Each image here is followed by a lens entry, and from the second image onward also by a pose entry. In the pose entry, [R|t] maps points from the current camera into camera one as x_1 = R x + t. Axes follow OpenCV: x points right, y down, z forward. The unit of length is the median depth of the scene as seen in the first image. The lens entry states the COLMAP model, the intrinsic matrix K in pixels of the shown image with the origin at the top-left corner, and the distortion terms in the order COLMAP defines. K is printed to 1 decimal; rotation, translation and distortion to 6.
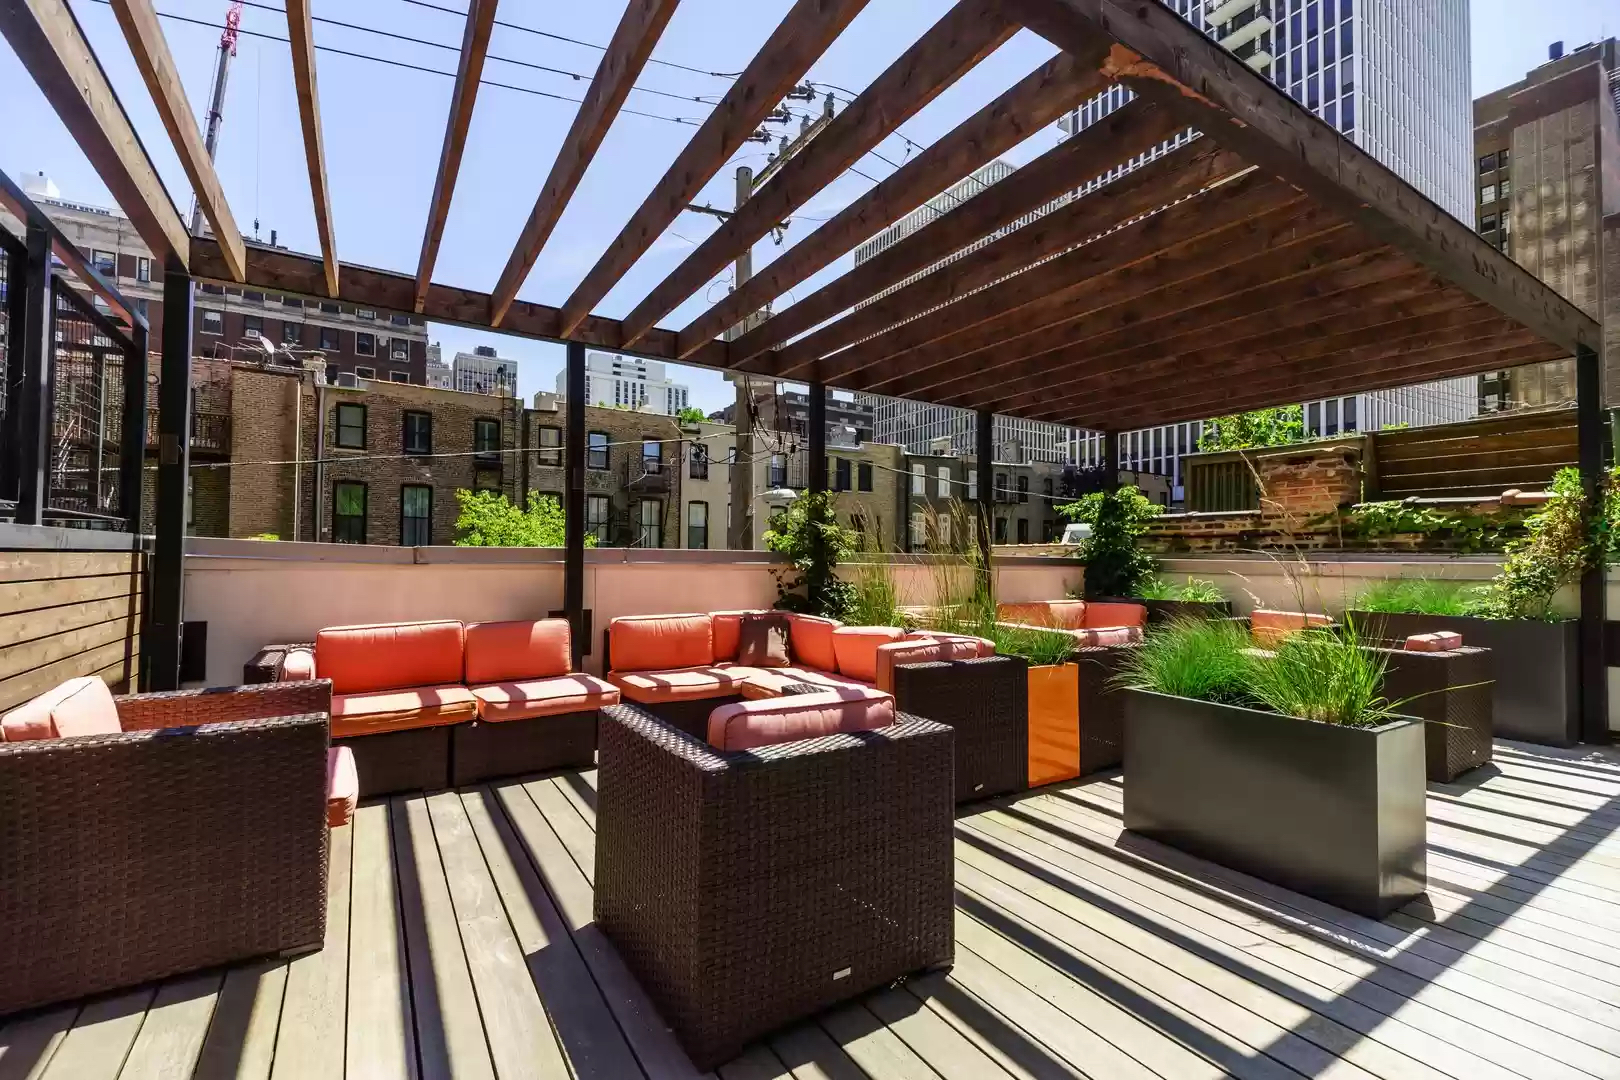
lens RADIAL K [[698.1, 0, 804.9], [0, 698.1, 535.3], [0, 0, 1]] dist [0.001406, -0.000002]
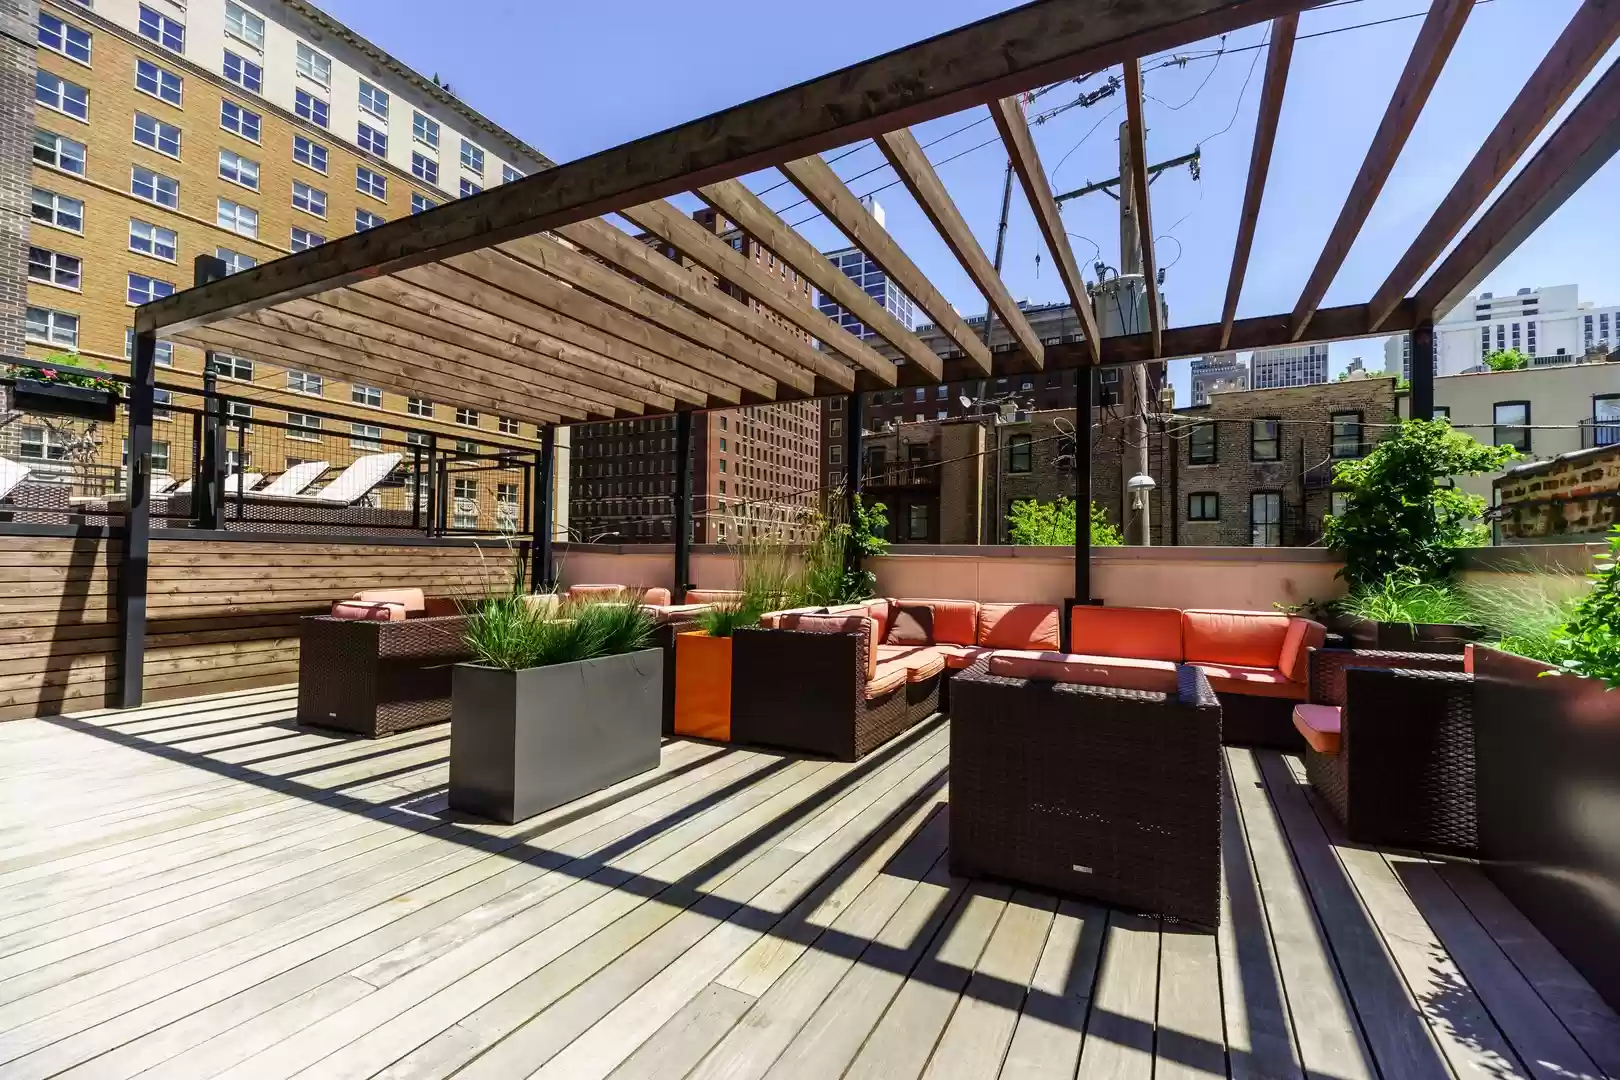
lens RADIAL K [[695.4, 0, 818.8], [0, 695.4, 564.7], [0, 0, 1]] dist [0.001658, -0.000008]
pose [[0.511591, -0.004426, -0.859218, 0.165735], [0.030241, 0.999460, 0.012858, 0.008157], [0.858697, -0.032561, 0.511448, 0.069387]]
